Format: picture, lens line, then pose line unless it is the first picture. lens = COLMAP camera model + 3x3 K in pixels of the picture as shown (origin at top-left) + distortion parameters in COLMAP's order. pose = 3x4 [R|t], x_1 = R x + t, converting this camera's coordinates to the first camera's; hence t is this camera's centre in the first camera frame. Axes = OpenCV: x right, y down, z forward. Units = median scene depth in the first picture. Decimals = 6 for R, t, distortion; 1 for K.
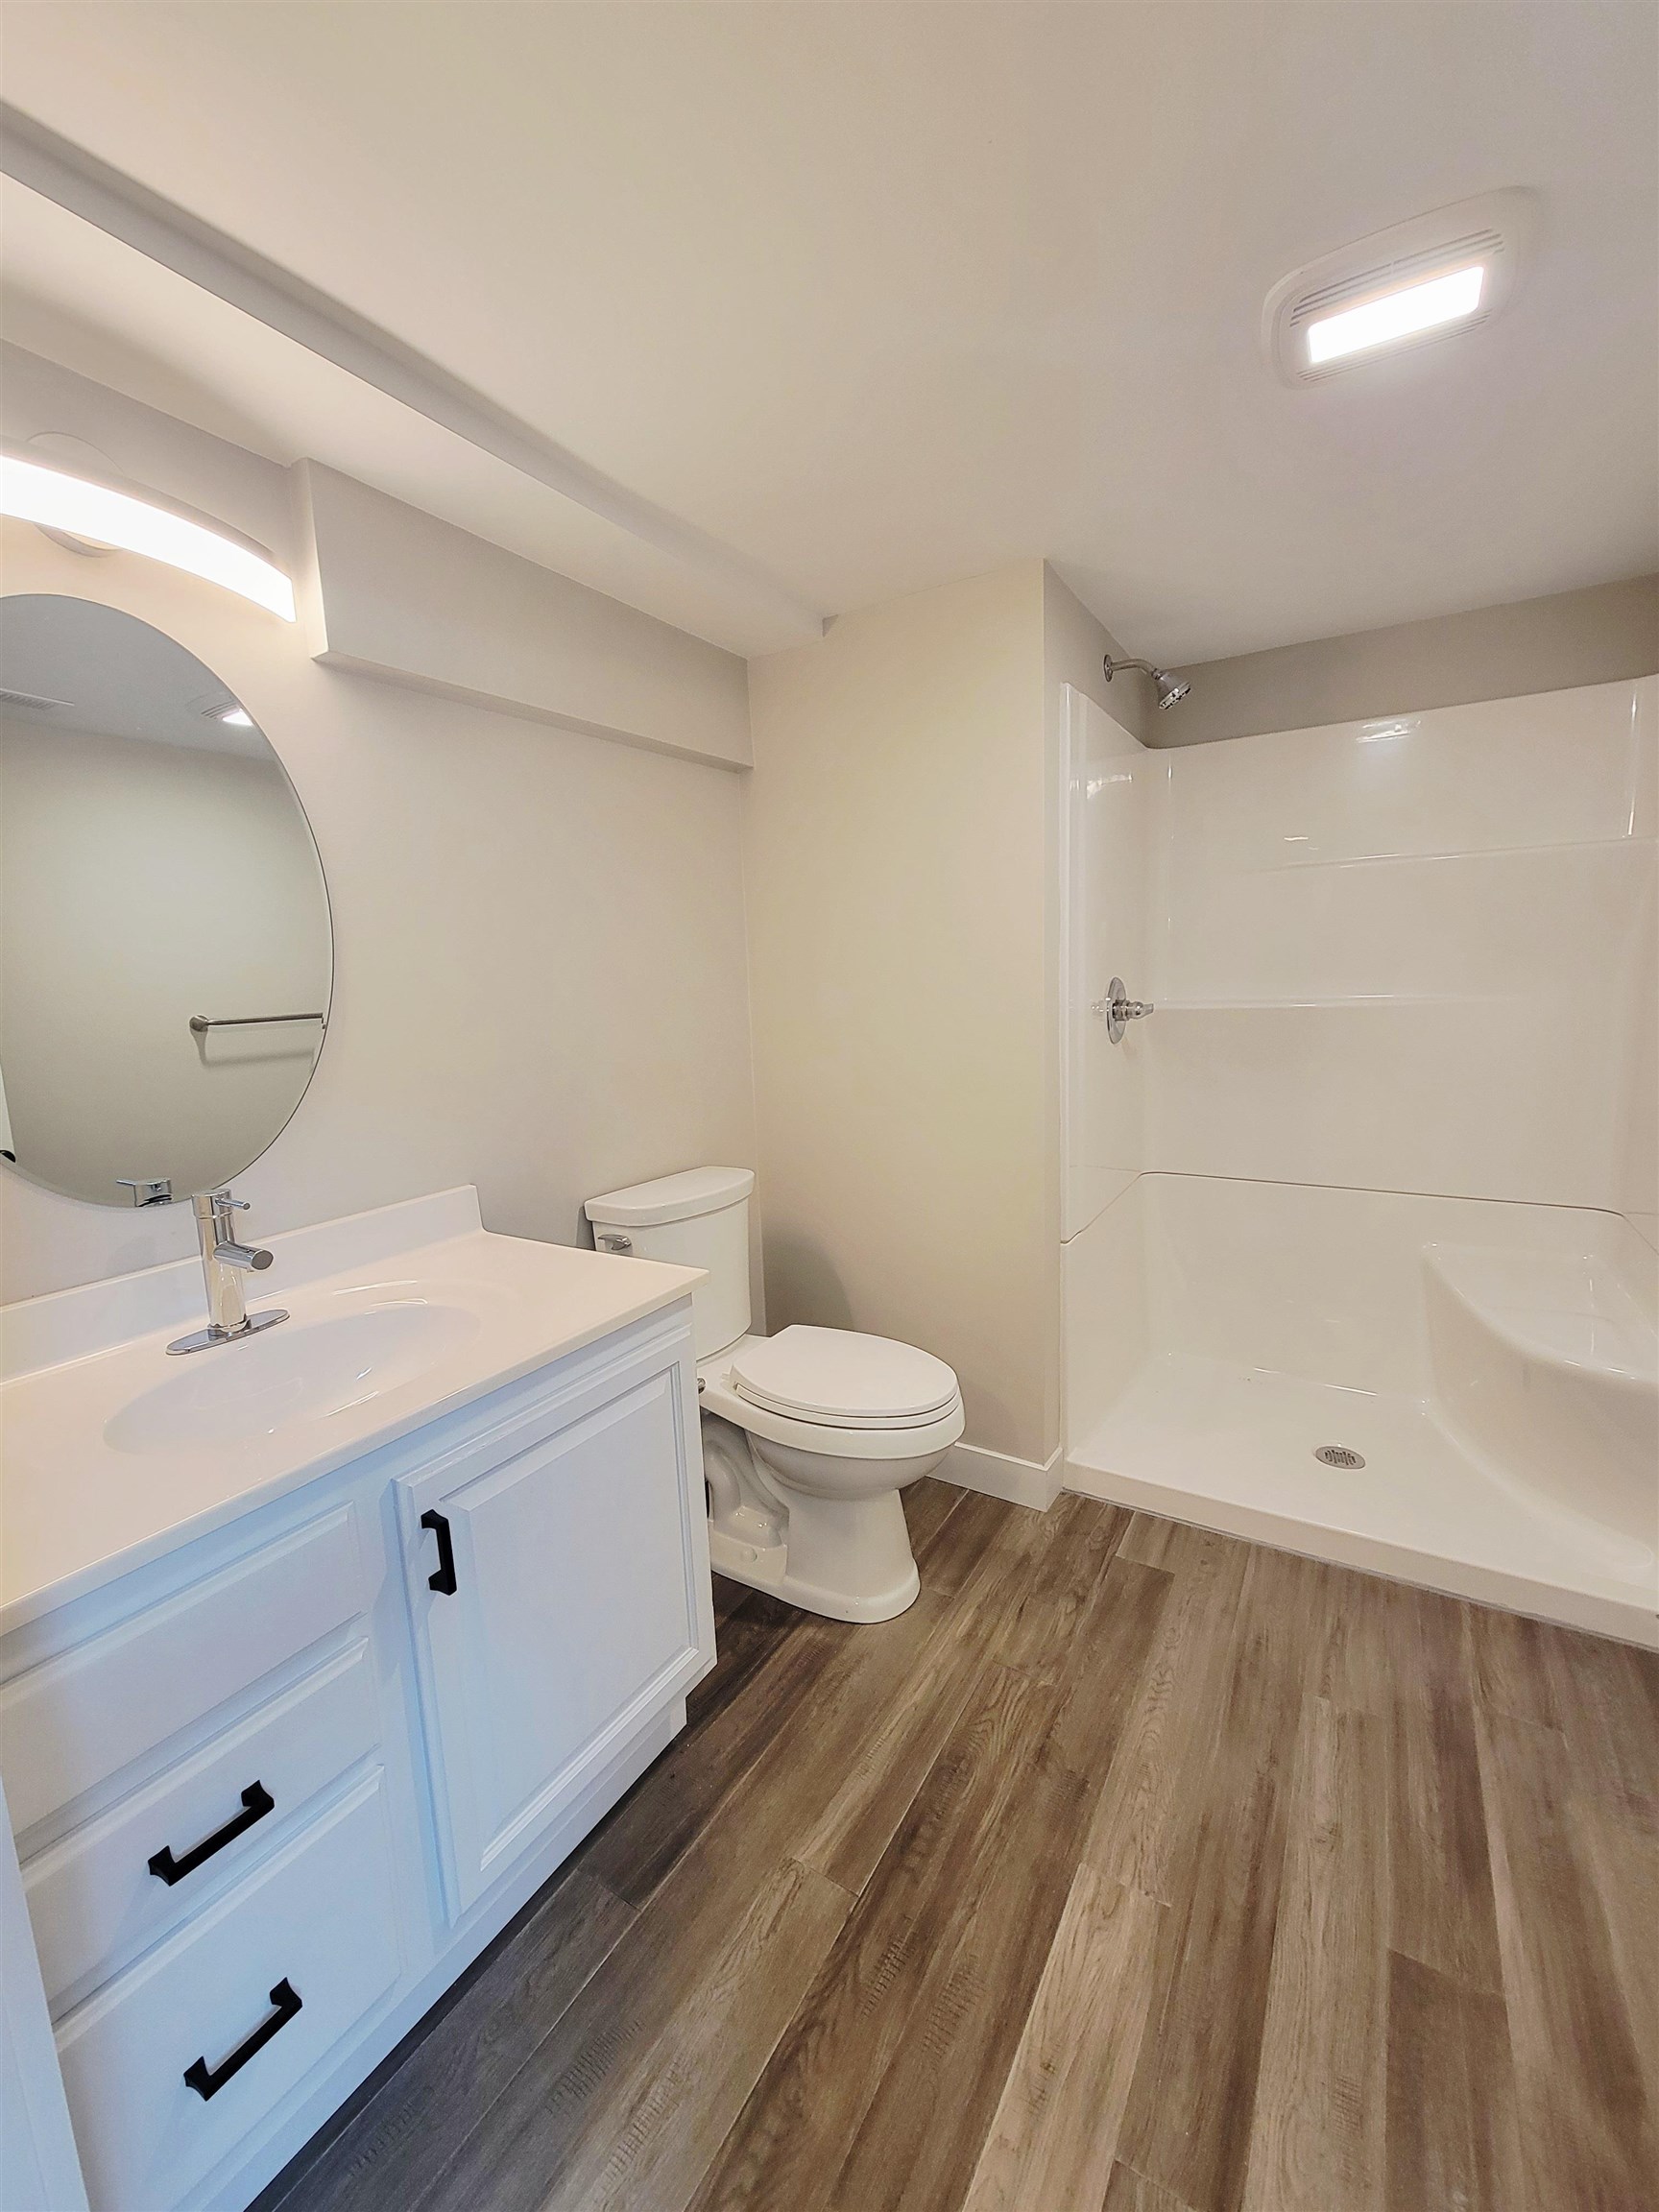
lens RADIAL K [[906.7, 0, 824.5], [0, 906.7, 1099.1], [0, 0, 1]] dist [0.003258, -0.001111]
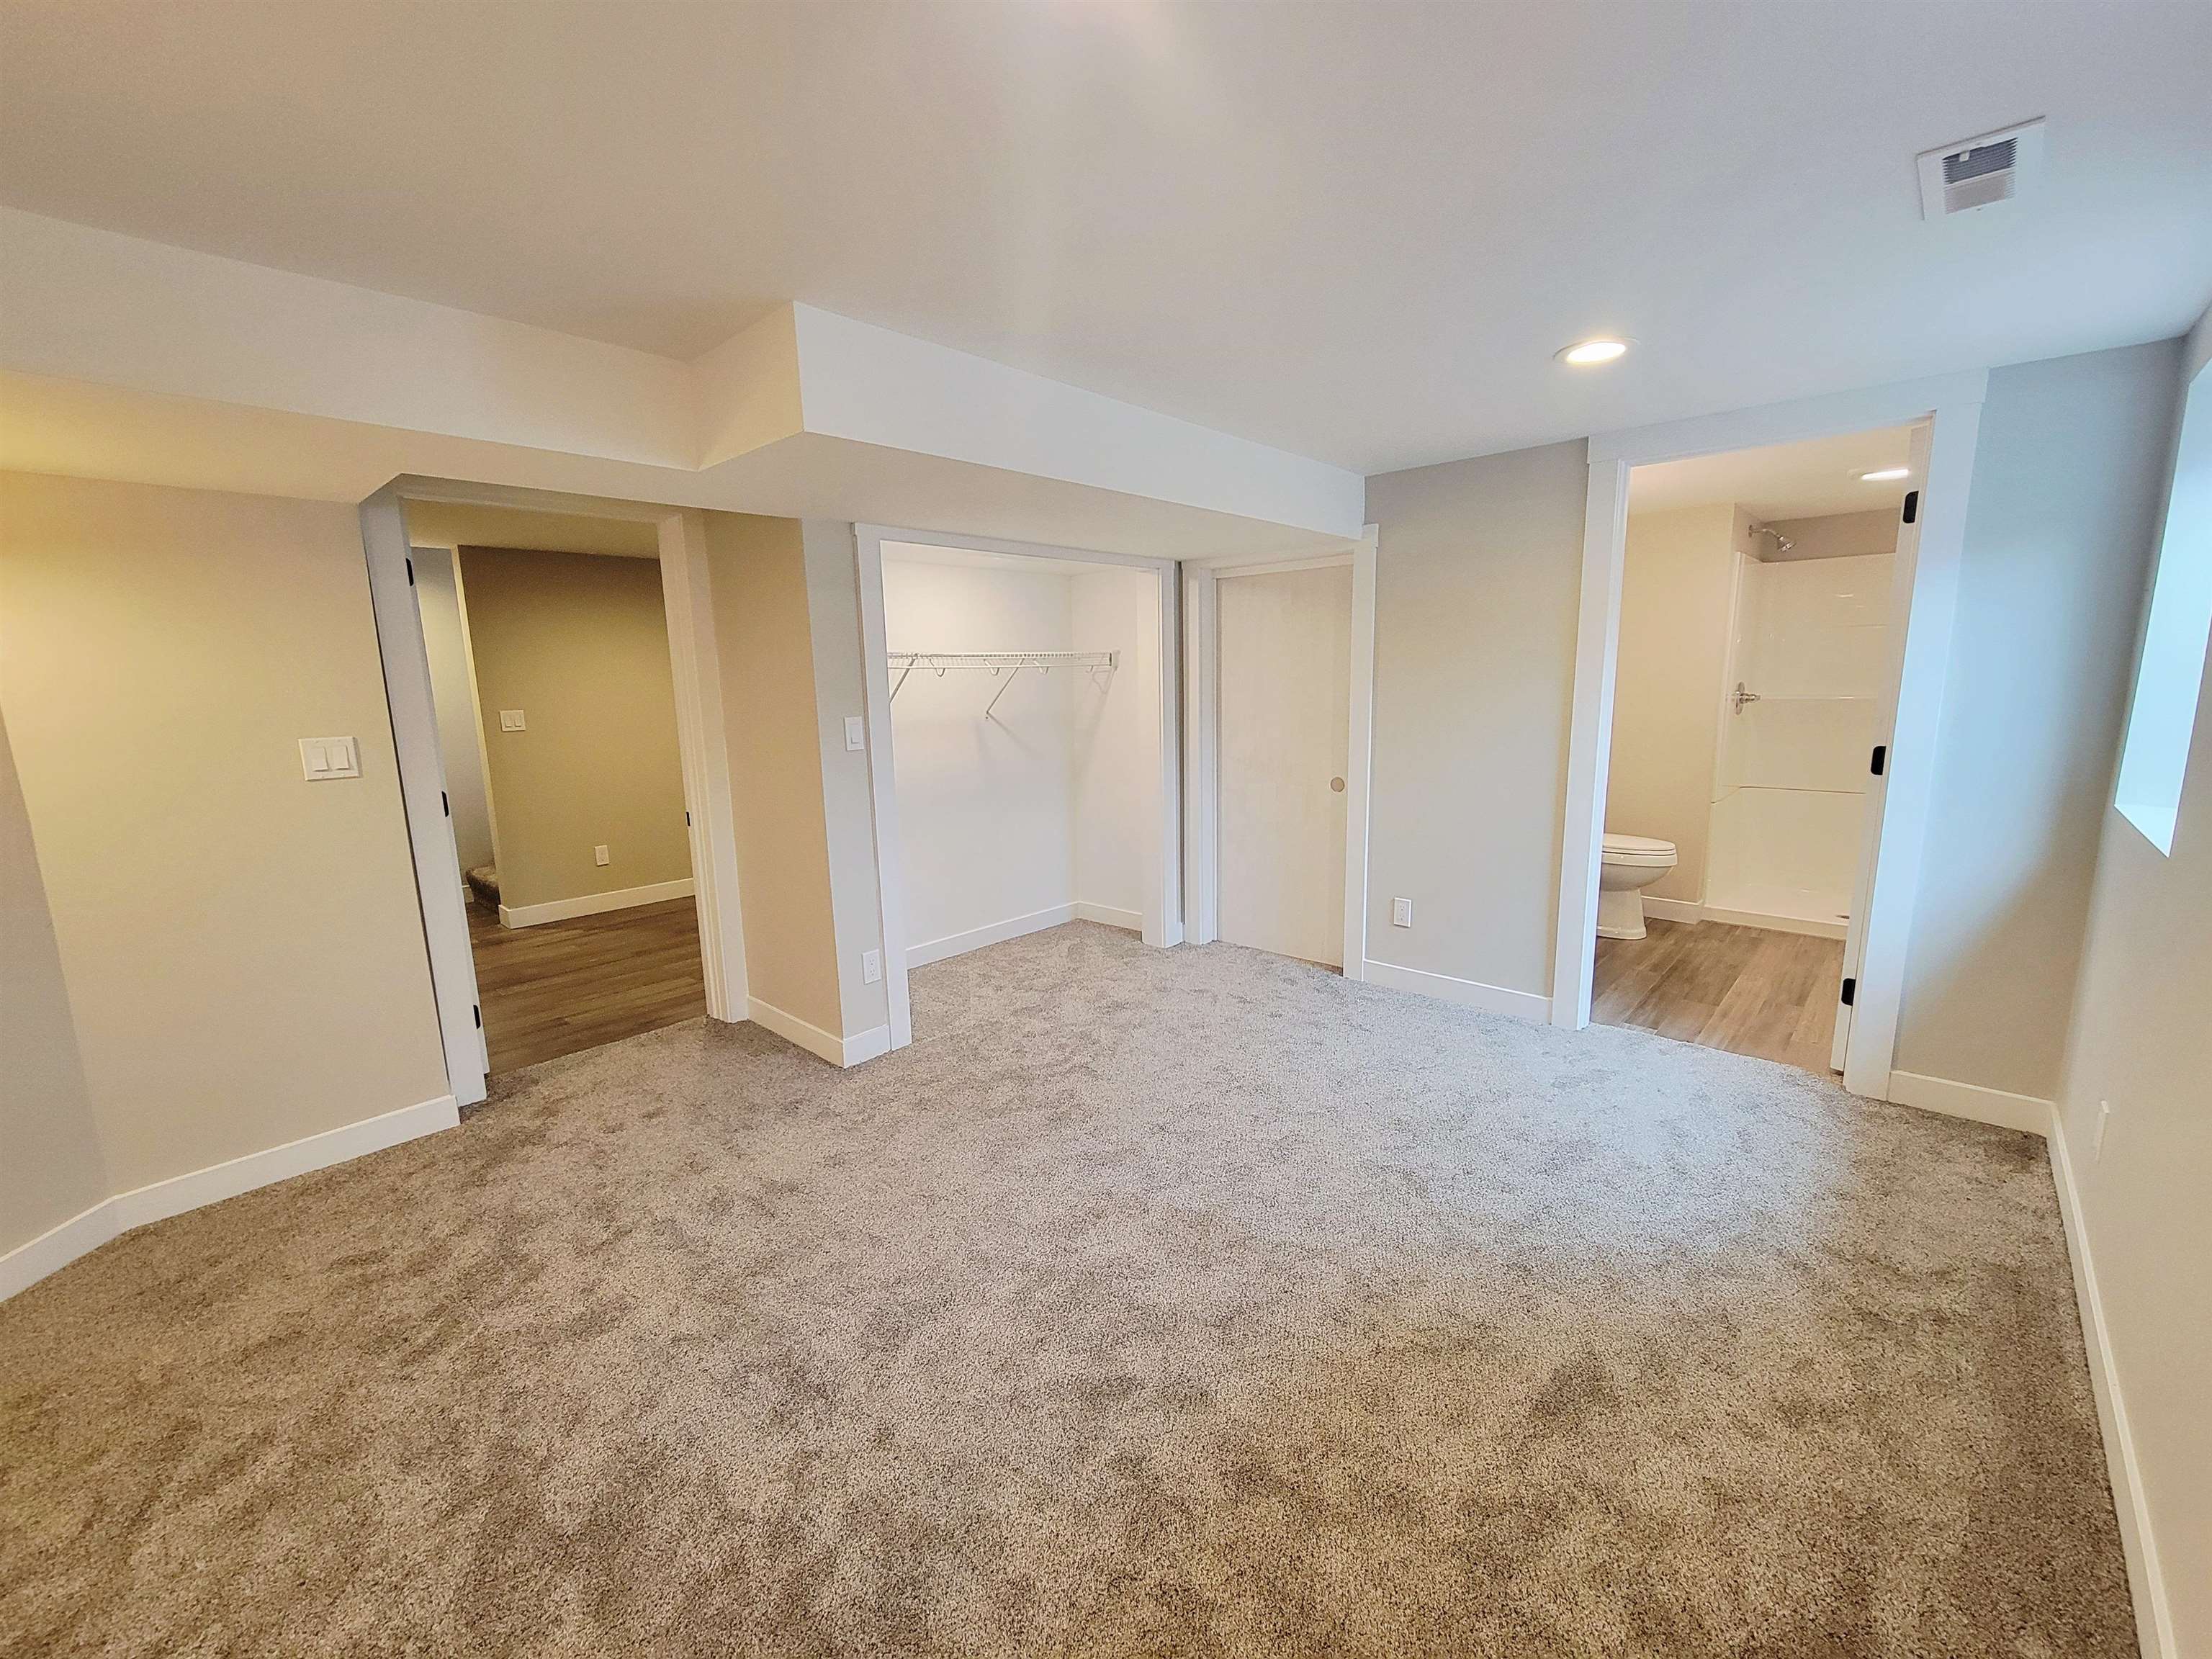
lens RADIAL K [[906.7, 0, 1113.7], [0, 906.7, 842.9], [0, 0, 1]] dist [0.003258, -0.001111]
pose [[0.981863, 0.046813, -0.183721, -0.752052], [-0.039138, 0.998212, 0.045188, 0.211960], [0.185508, -0.037178, 0.981939, -1.428434]]
